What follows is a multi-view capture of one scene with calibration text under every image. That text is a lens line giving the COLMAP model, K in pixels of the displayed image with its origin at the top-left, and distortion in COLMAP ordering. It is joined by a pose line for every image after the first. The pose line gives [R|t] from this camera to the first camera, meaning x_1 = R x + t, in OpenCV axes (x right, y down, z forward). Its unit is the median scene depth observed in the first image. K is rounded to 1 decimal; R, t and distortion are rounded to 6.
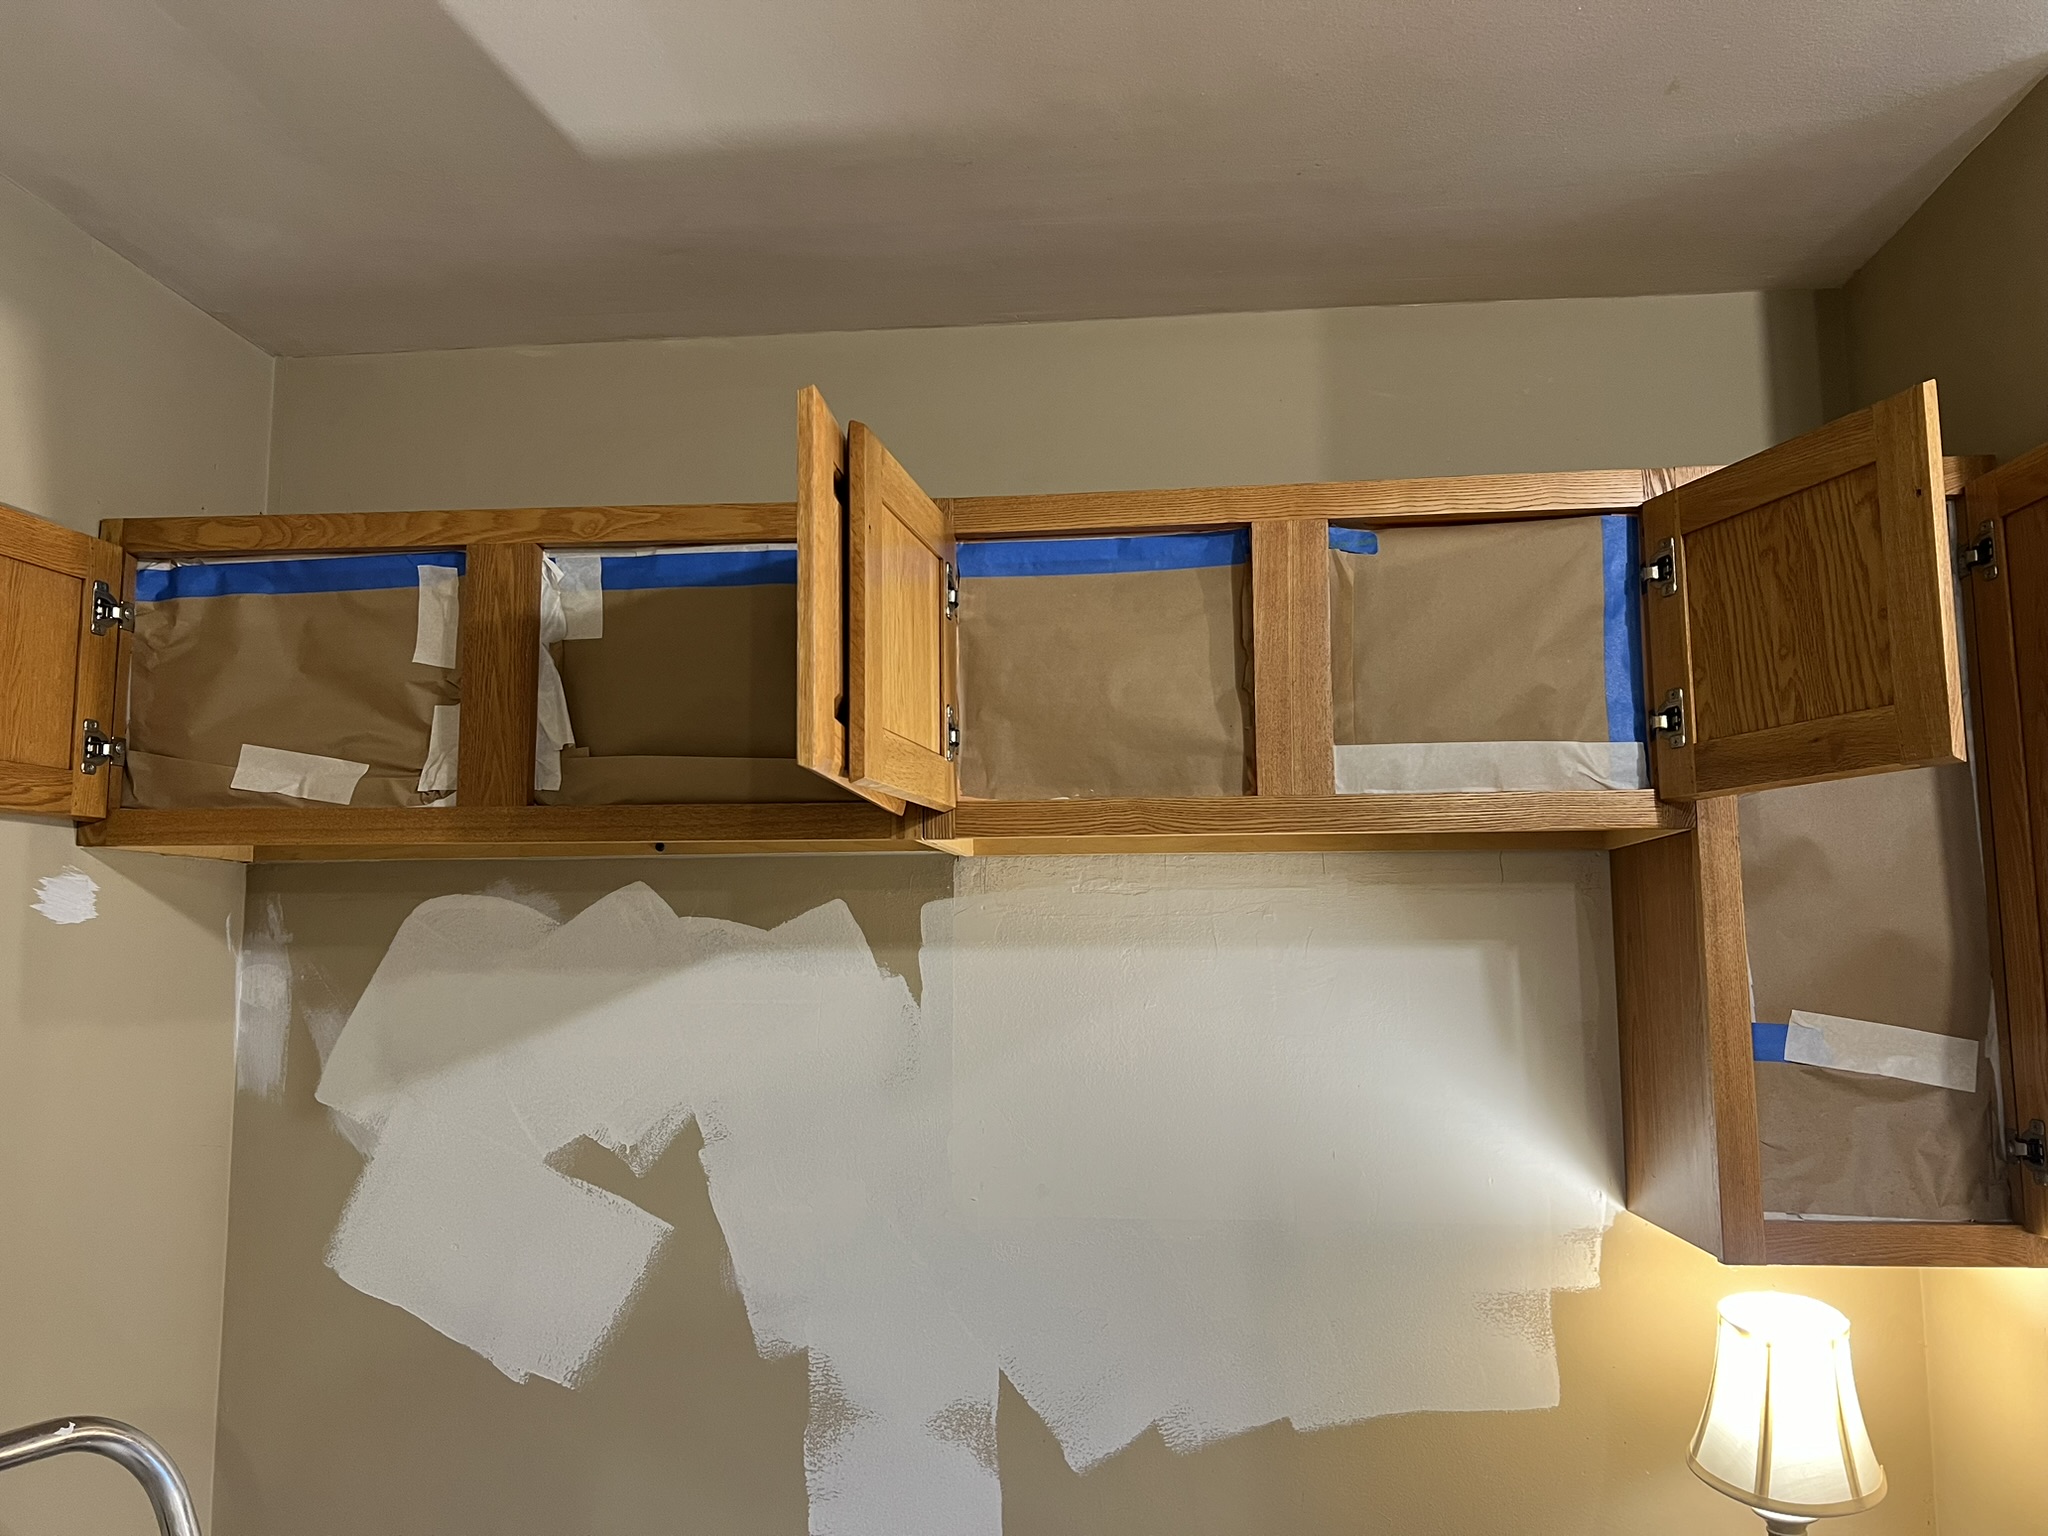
lens RADIAL K [[1526.9, 0, 993.1], [0, 1526.9, 772.3], [0, 0, 1]] dist [0.047832, -0.054413]
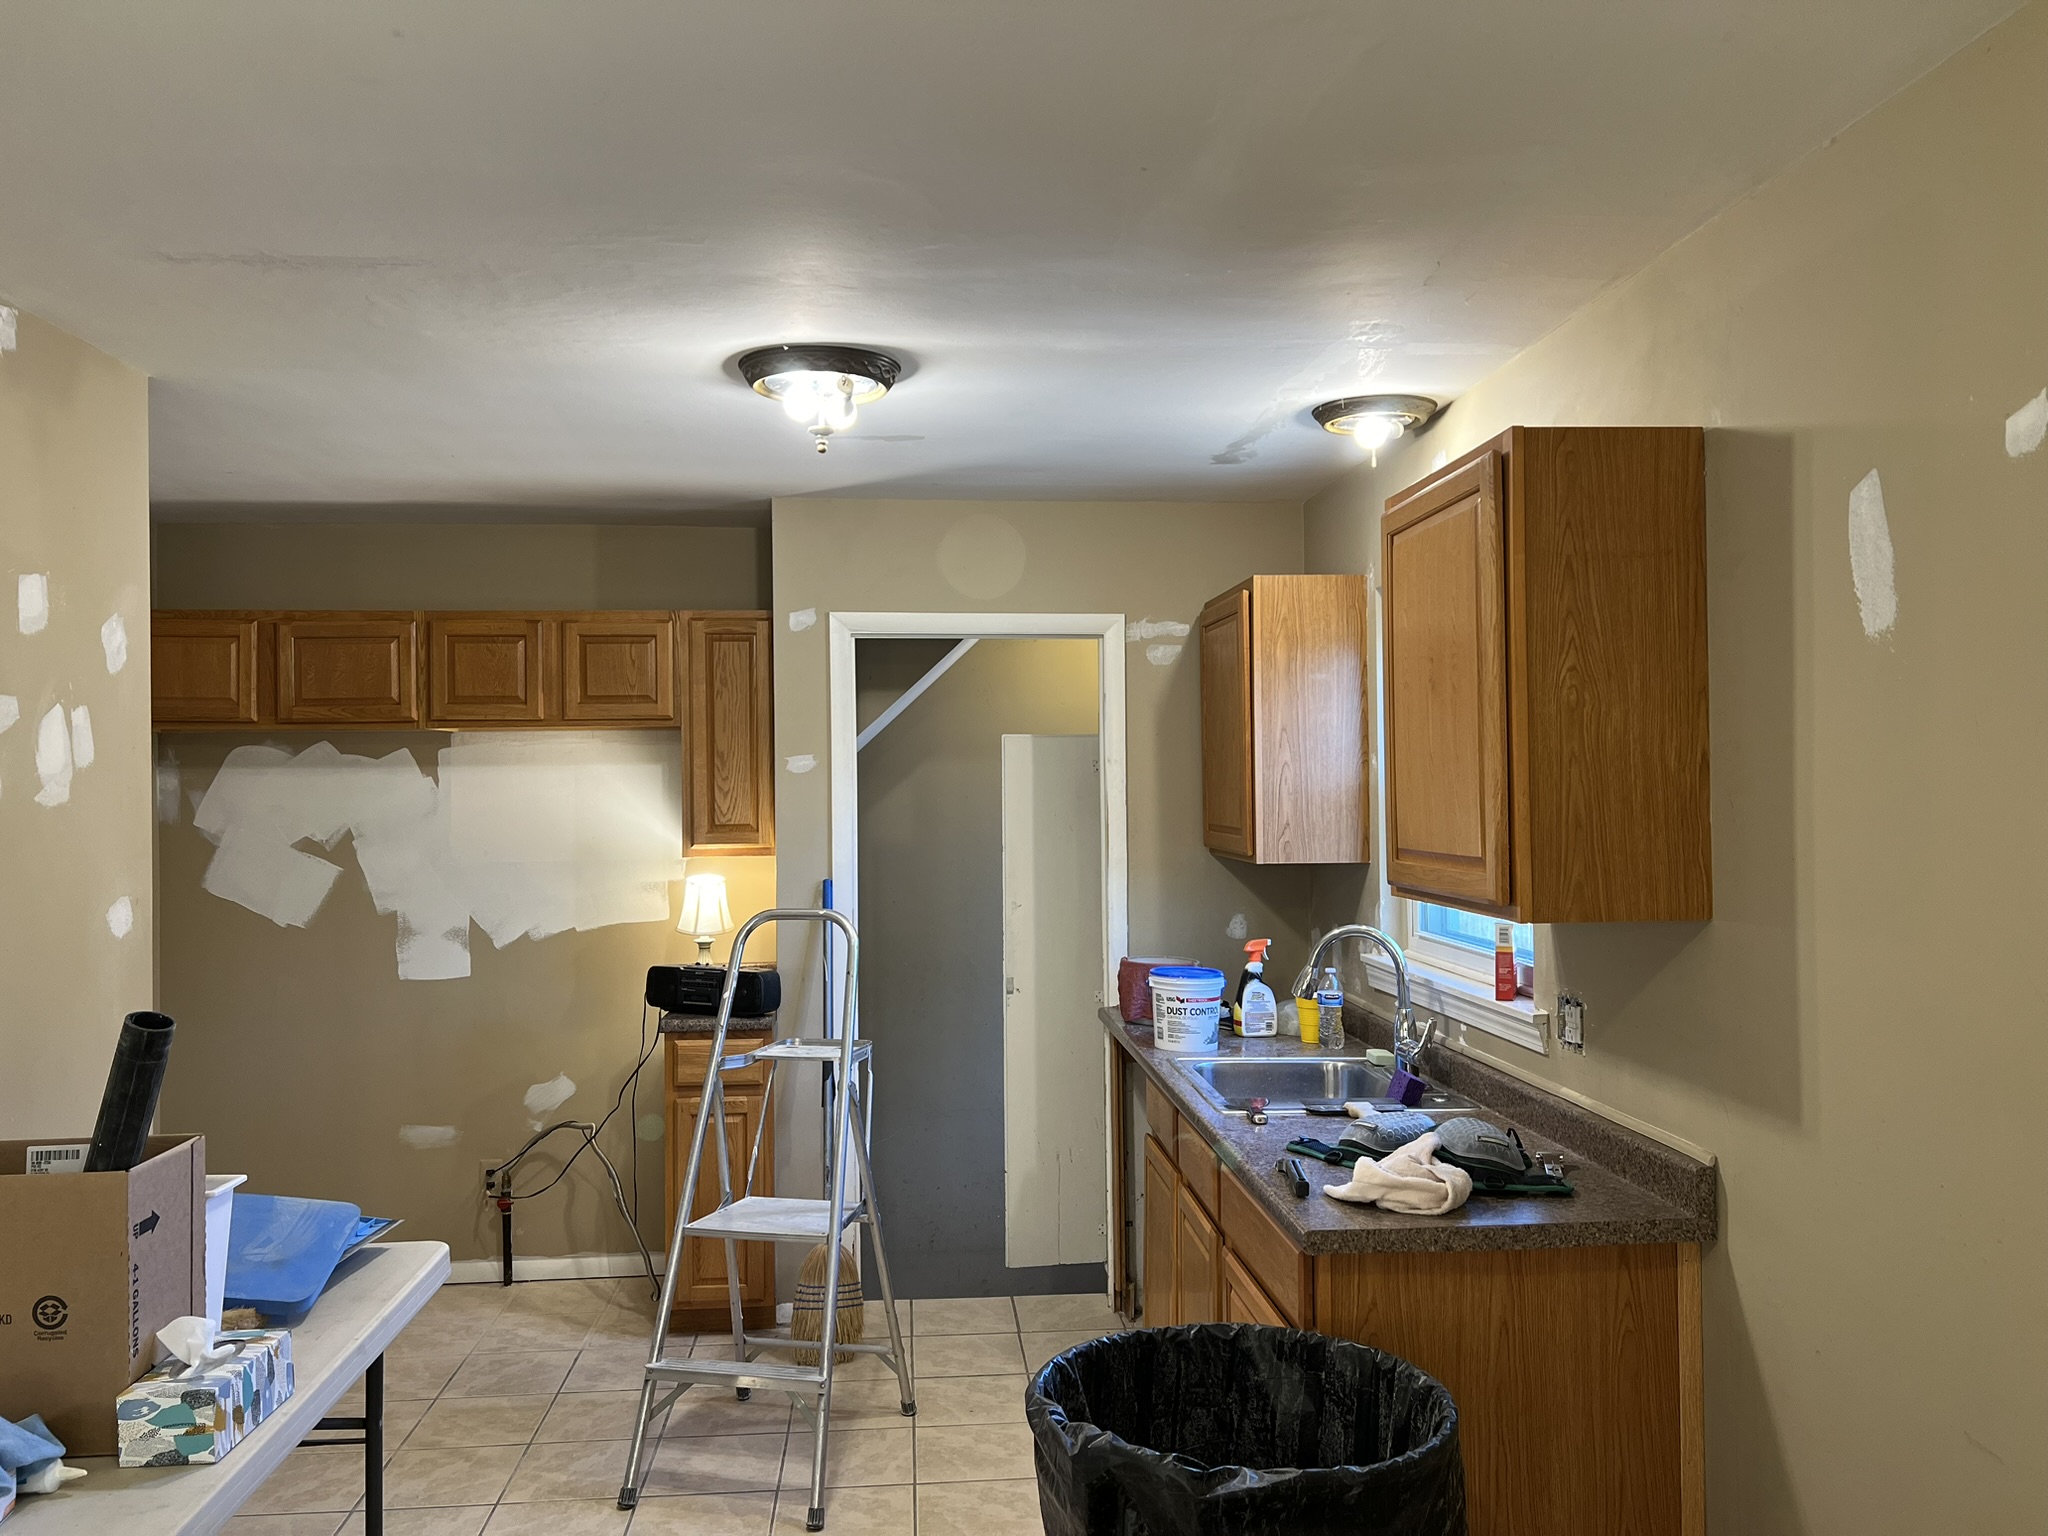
lens RADIAL K [[1526.9, 0, 1022.1], [0, 1526.9, 771.9], [0, 0, 1]] dist [0.047832, -0.054413]
pose [[0.982474, -0.004116, 0.186356, 0.455386], [-0.016298, 0.994030, 0.107878, -0.181299], [-0.185687, -0.109025, 0.976542, -1.819022]]
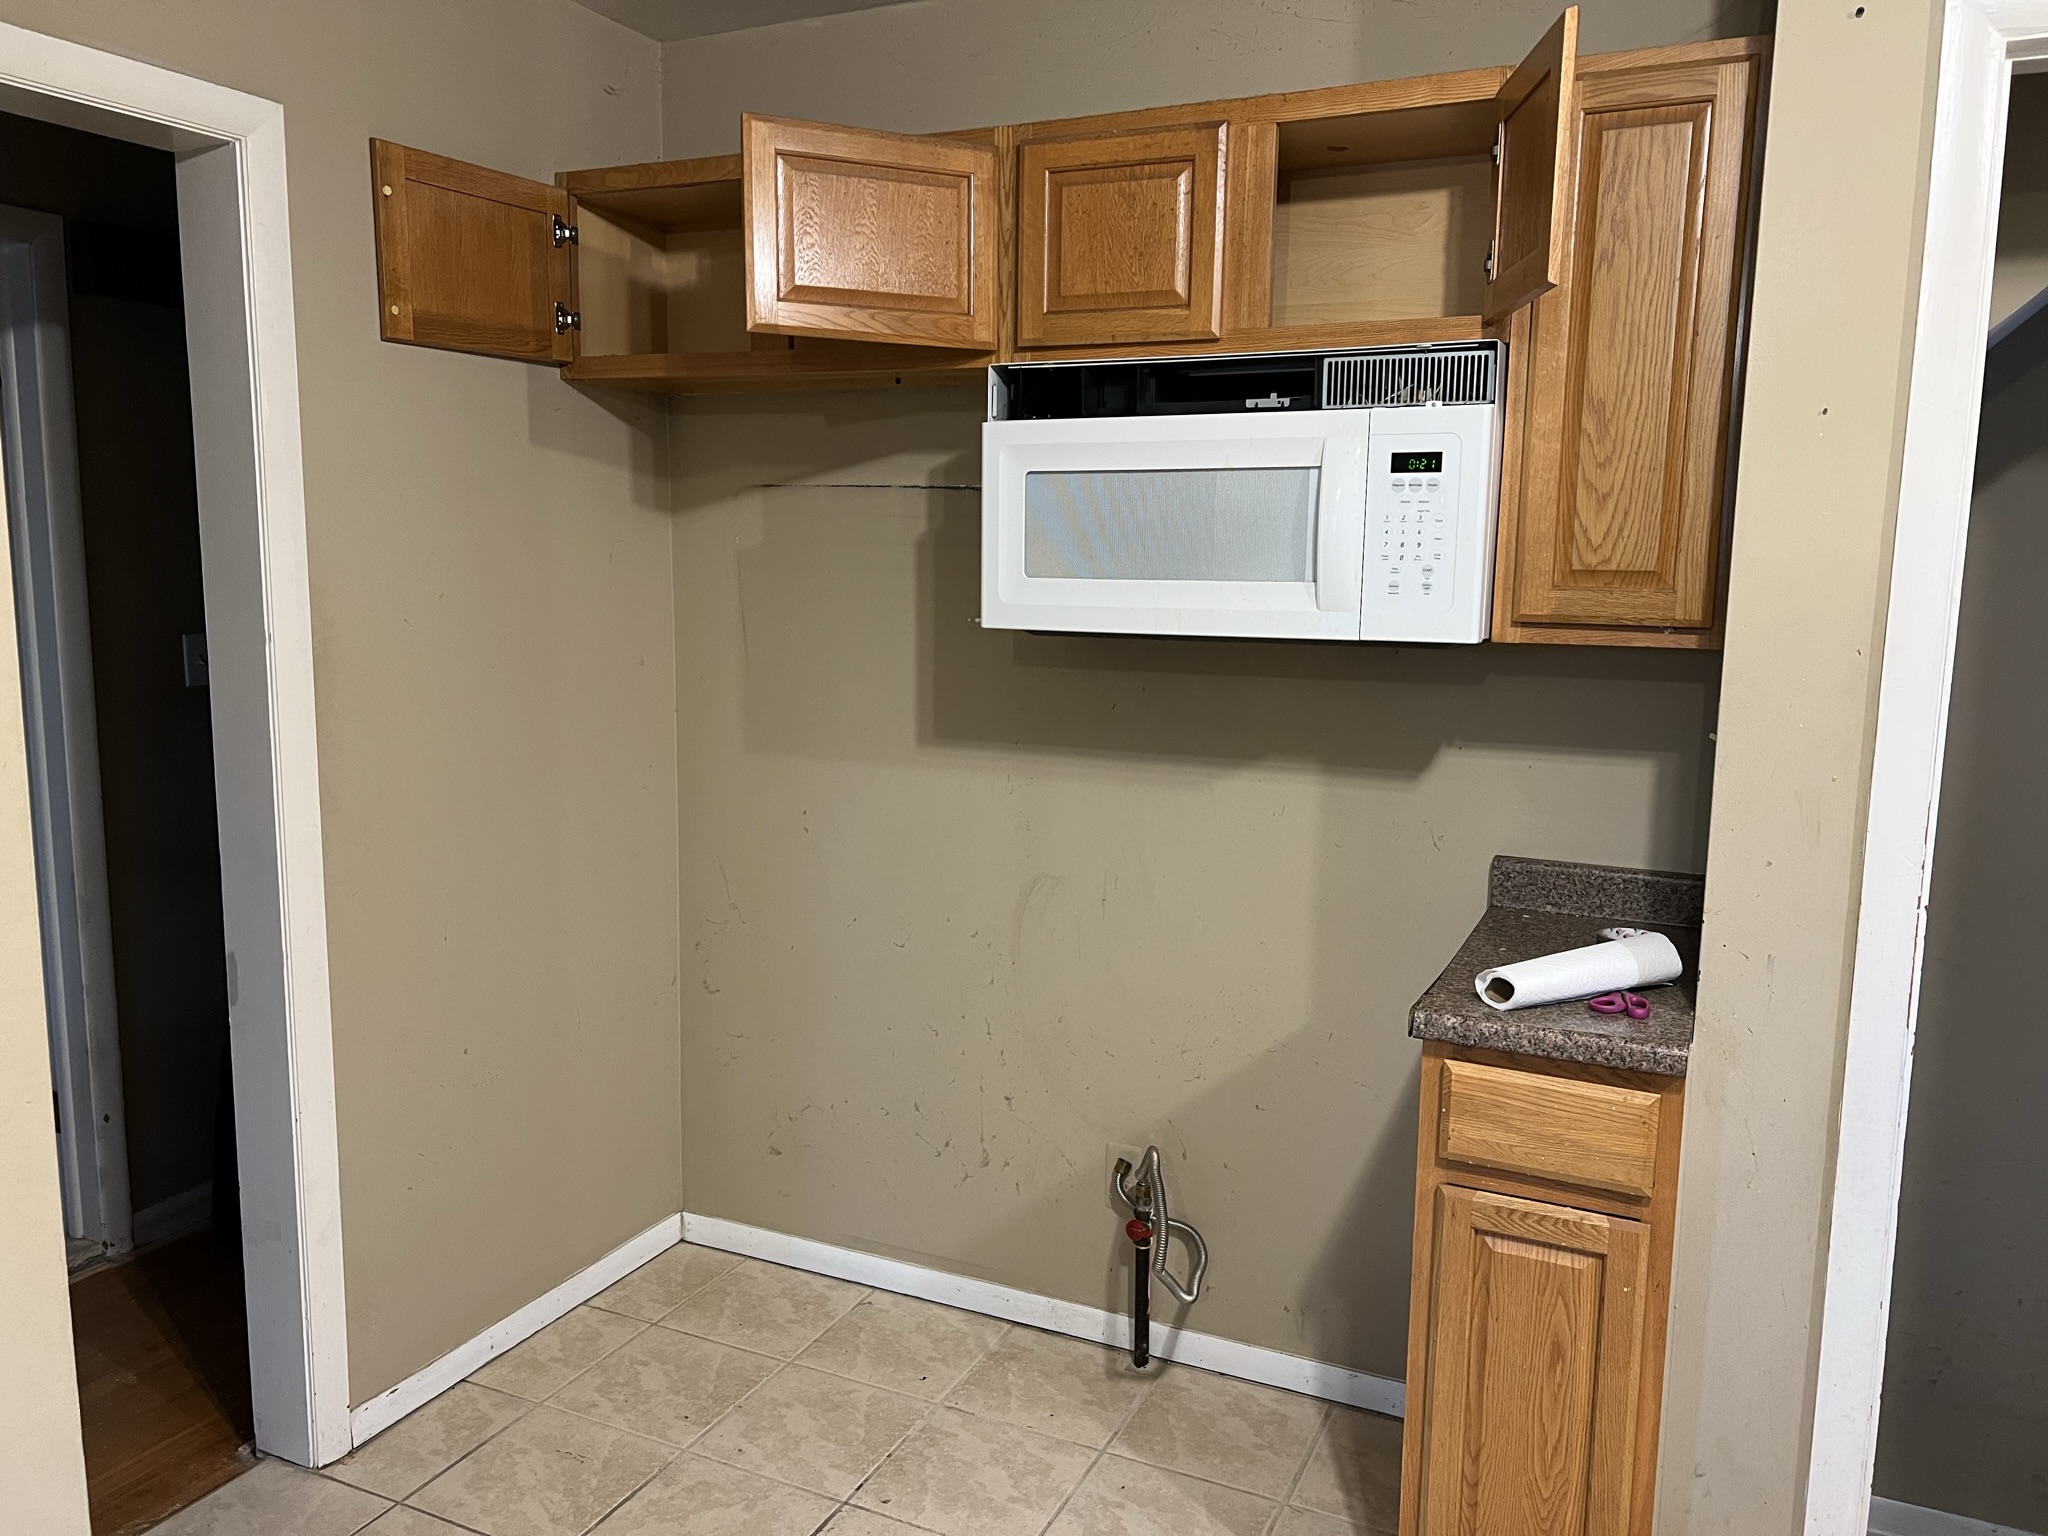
lens RADIAL K [[1526.9, 0, 1024.9], [0, 1526.9, 761.1], [0, 0, 1]] dist [0.047832, -0.054413]
pose [[0.941566, 0.066025, -0.330295, 0.429748], [0.021283, 0.966979, 0.253968, 0.032211], [0.336156, -0.246157, 0.909069, -0.430480]]
